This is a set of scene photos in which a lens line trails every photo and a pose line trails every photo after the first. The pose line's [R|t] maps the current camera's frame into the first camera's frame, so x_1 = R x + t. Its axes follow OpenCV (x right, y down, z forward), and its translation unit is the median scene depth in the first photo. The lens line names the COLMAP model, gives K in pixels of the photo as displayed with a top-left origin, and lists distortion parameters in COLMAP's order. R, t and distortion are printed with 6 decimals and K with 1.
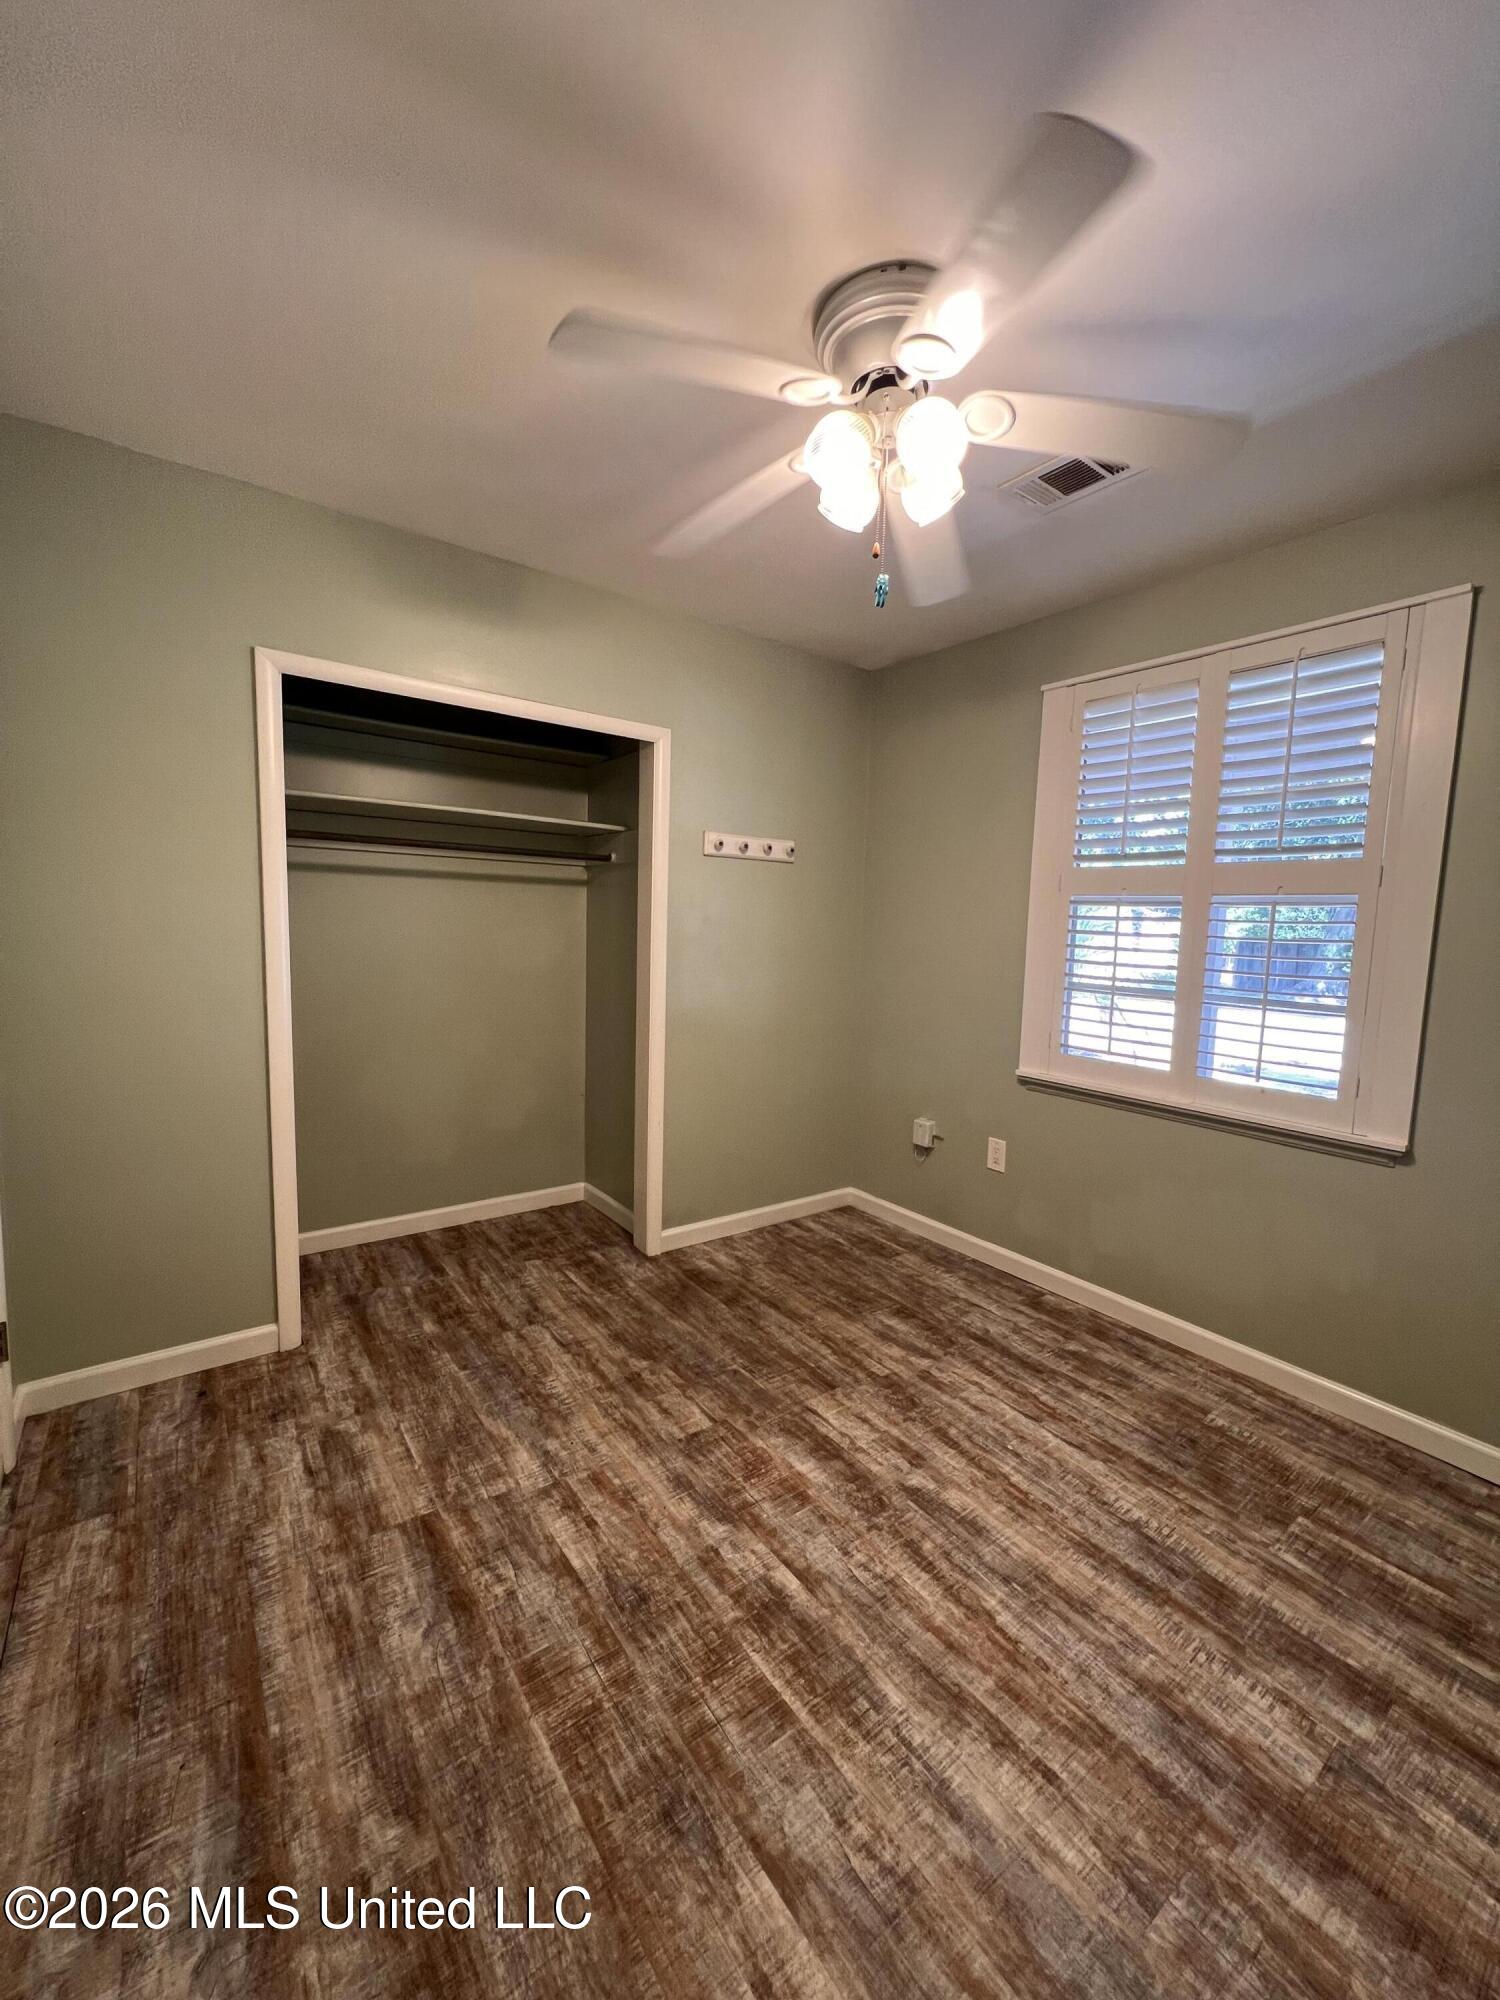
lens RADIAL K [[798.1, 0, 754.1], [0, 798.1, 997.6], [0, 0, 1]] dist [-0.001759, 0.001485]
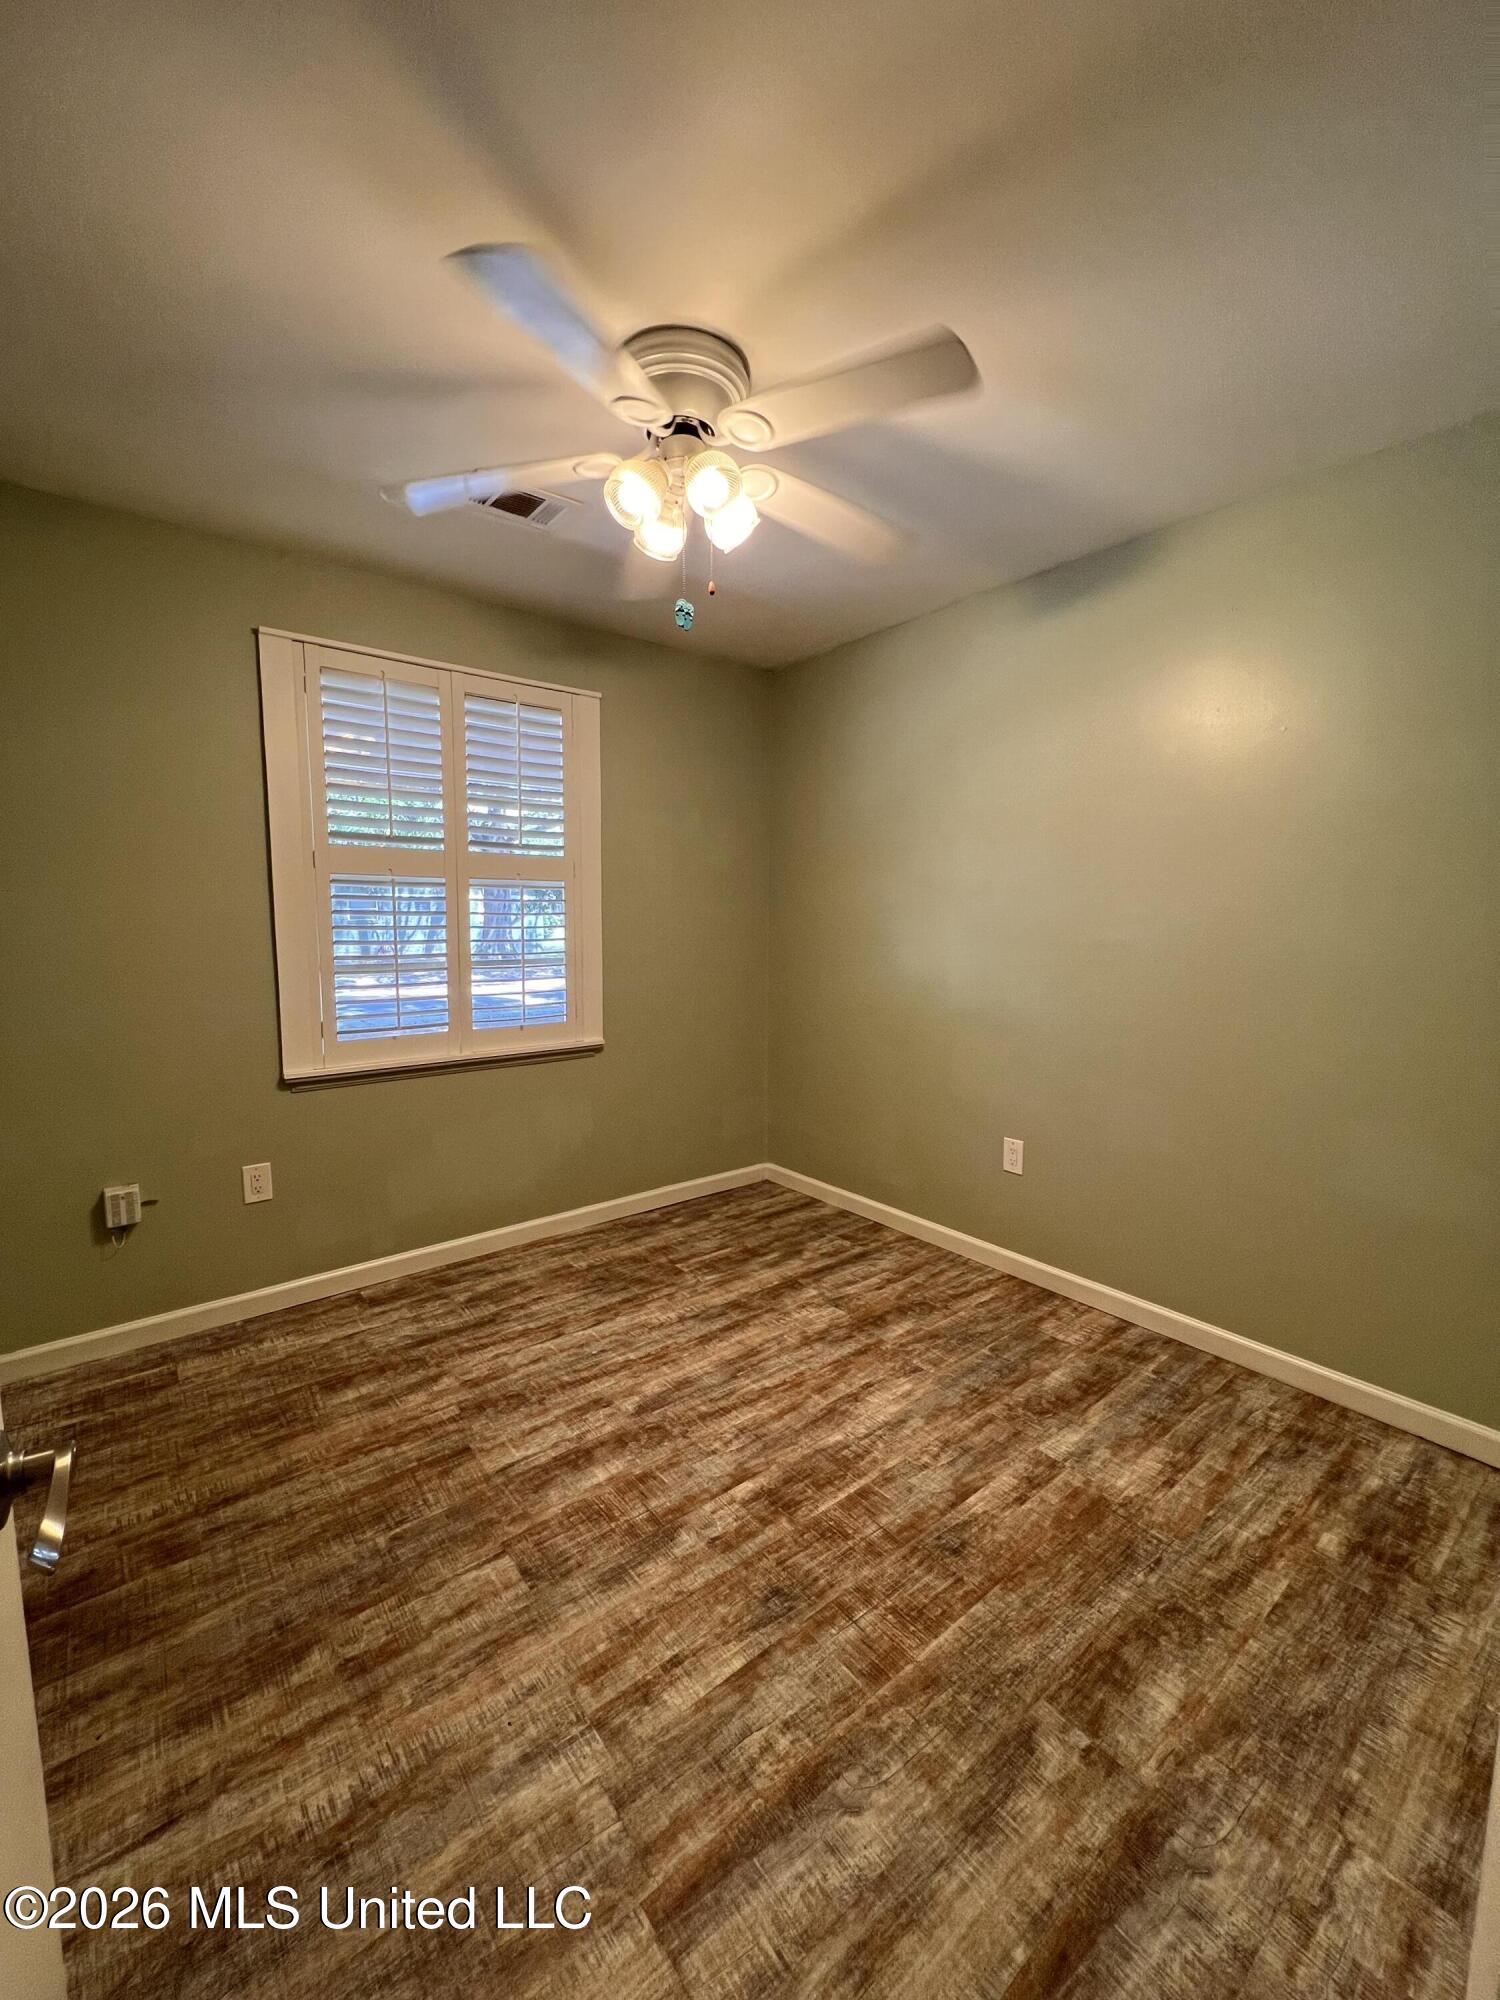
lens RADIAL K [[798.1, 0, 745.2], [0, 798.1, 998.3], [0, 0, 1]] dist [-0.001759, 0.001485]
pose [[-0.029903, -0.137559, 0.990042, -0.903403], [0.091089, 0.985989, 0.139747, -0.111739], [-0.995394, 0.094361, -0.016954, 0.866140]]
